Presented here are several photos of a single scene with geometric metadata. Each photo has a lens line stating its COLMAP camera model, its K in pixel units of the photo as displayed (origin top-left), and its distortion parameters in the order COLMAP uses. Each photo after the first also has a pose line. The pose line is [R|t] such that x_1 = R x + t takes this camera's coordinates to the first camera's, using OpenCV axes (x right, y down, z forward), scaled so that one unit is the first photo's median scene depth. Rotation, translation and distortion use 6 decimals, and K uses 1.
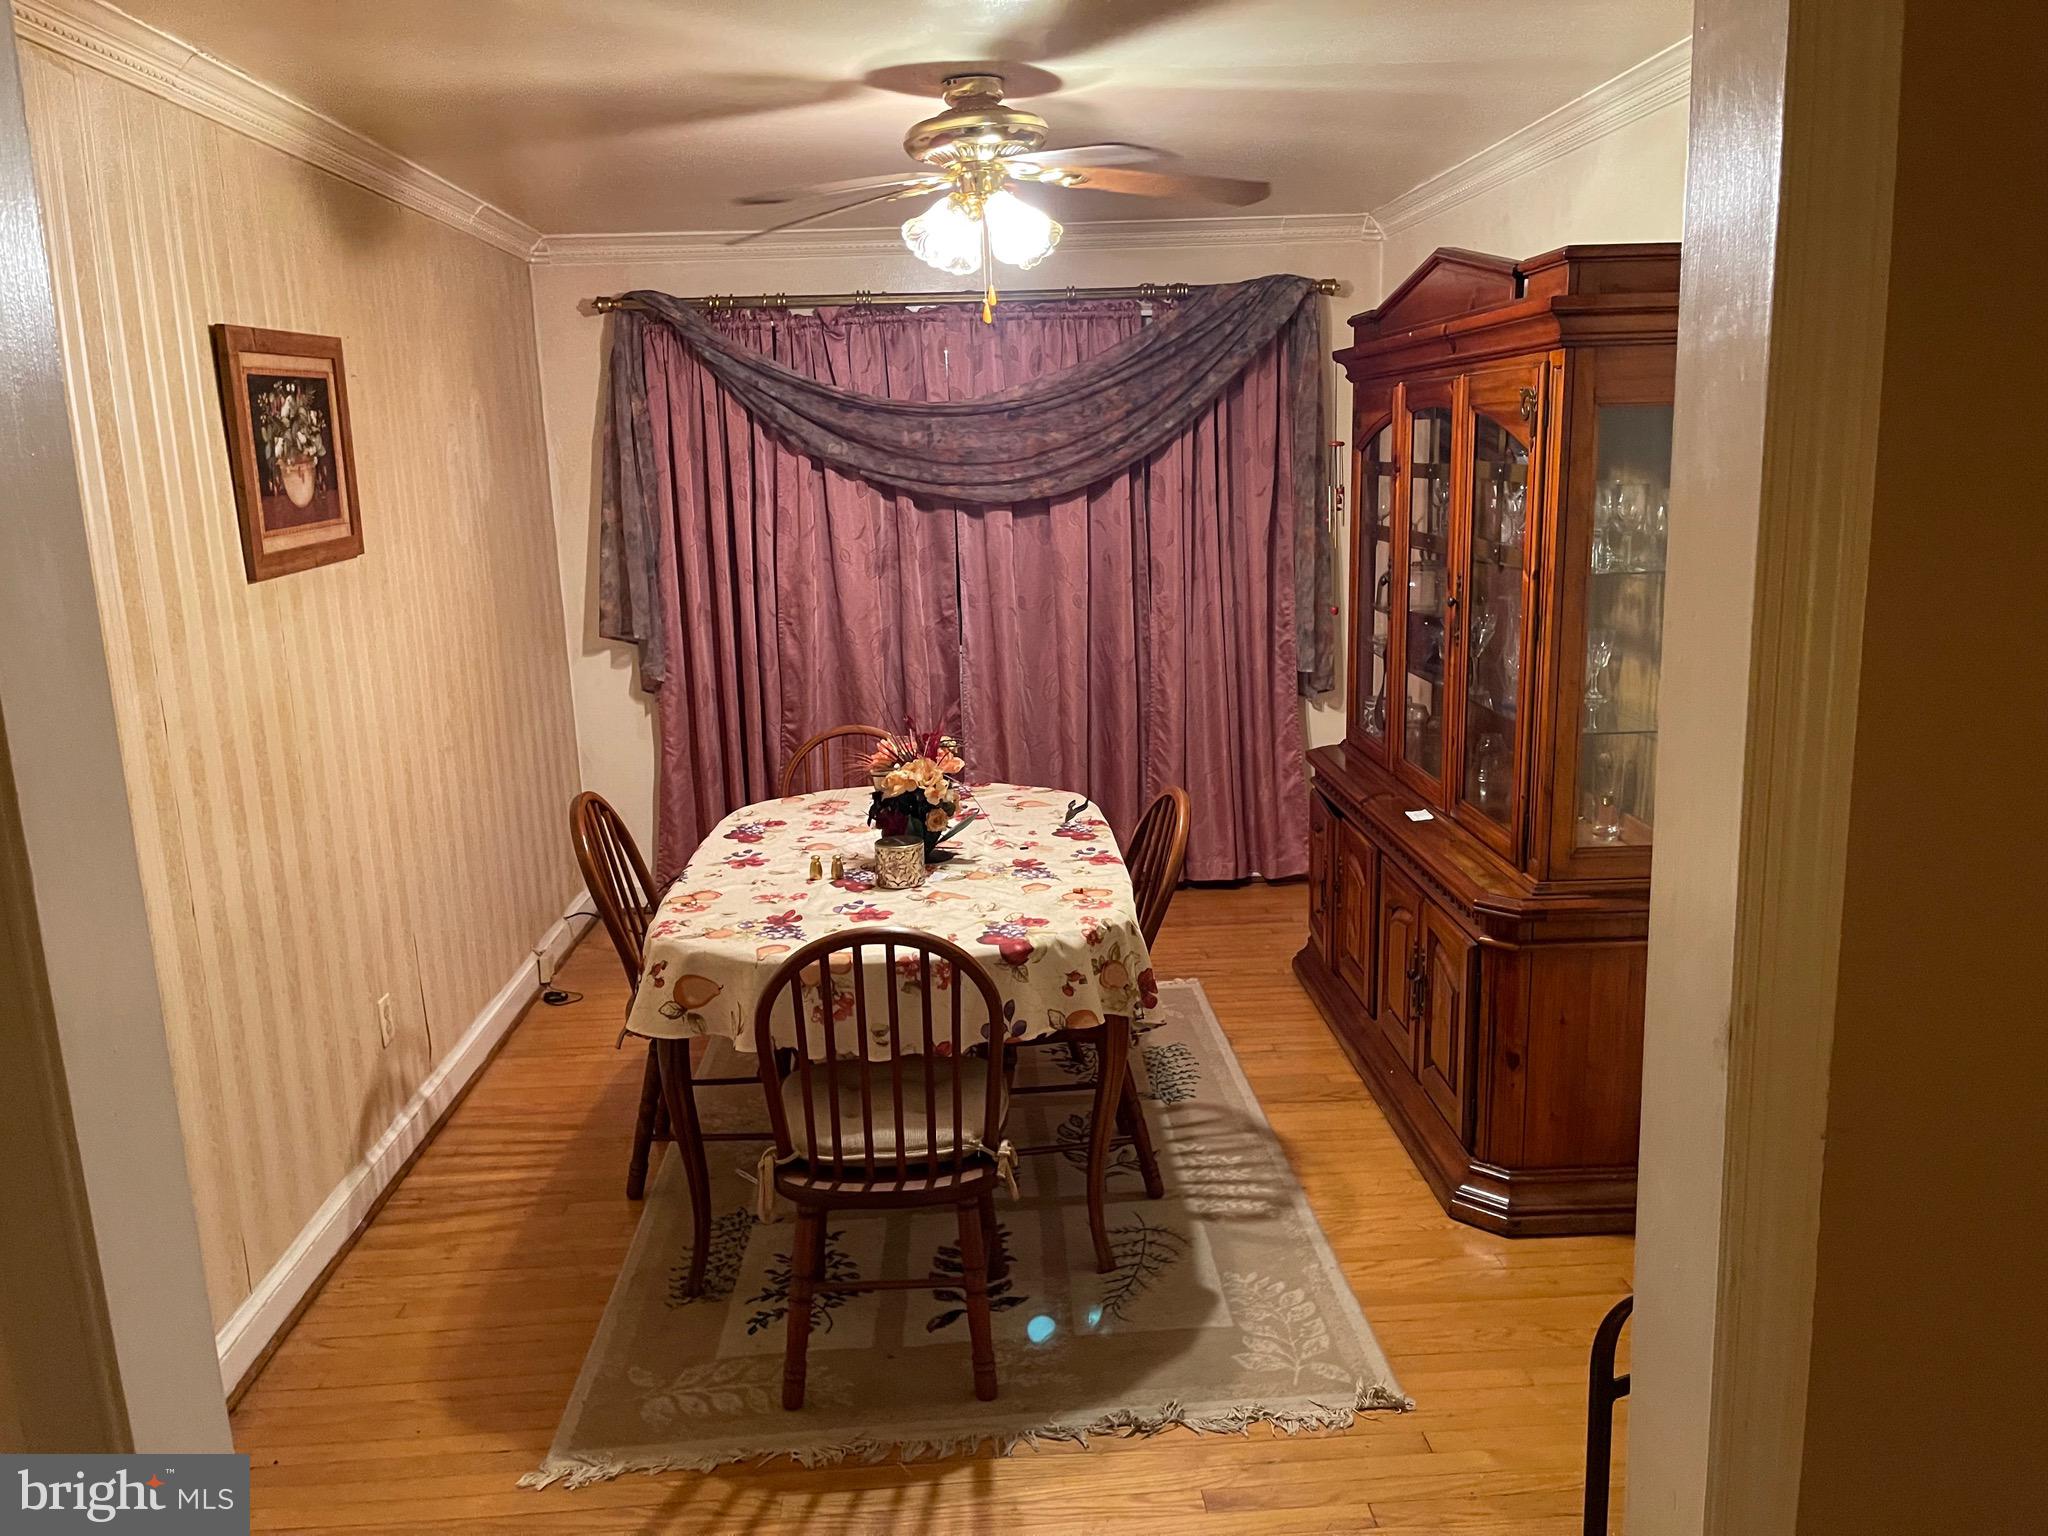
lens RADIAL K [[1533.5, 0, 1024.0], [0, 1533.5, 768.0], [0, 0, 1]] dist [0.176993, -0.489372]
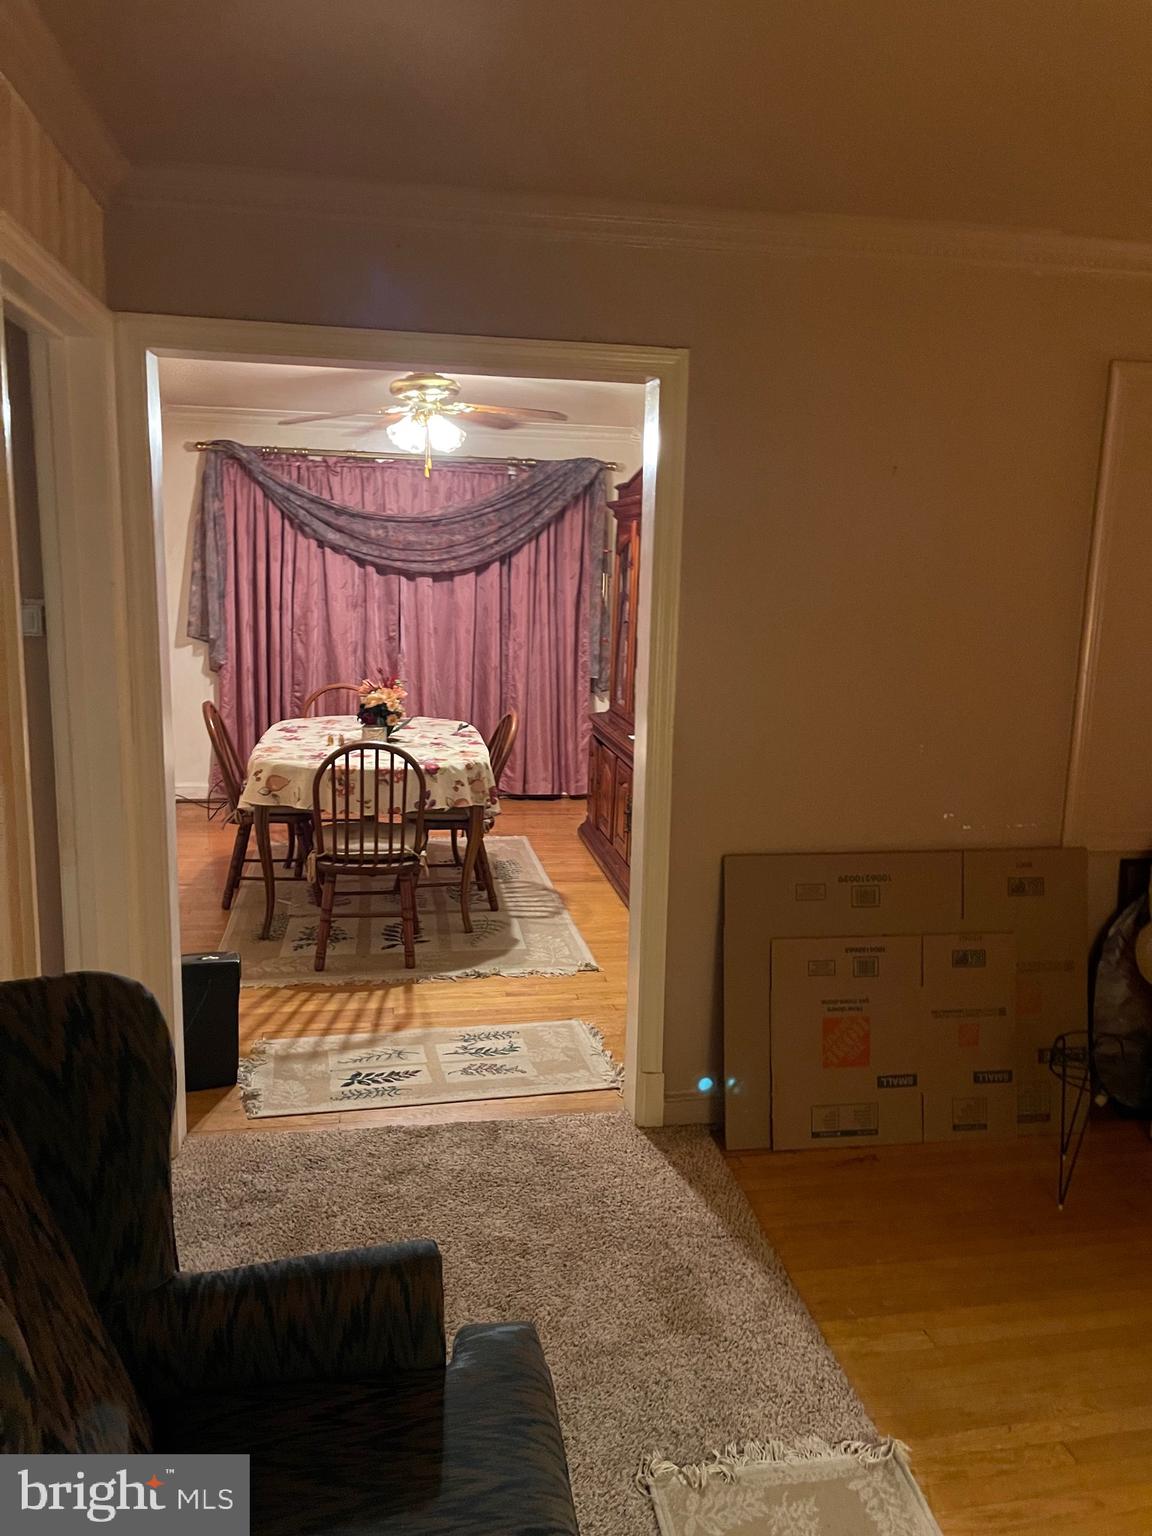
lens RADIAL K [[1151.2, 0, 576.0], [0, 1151.2, 768.0], [0, 0, 1]] dist [0.076348, -0.102890]
pose [[0.990920, 0.037445, 0.129131, -0.007153], [-0.033963, 0.999000, -0.029062, 0.084193], [-0.130091, 0.024412, 0.991202, -0.329039]]
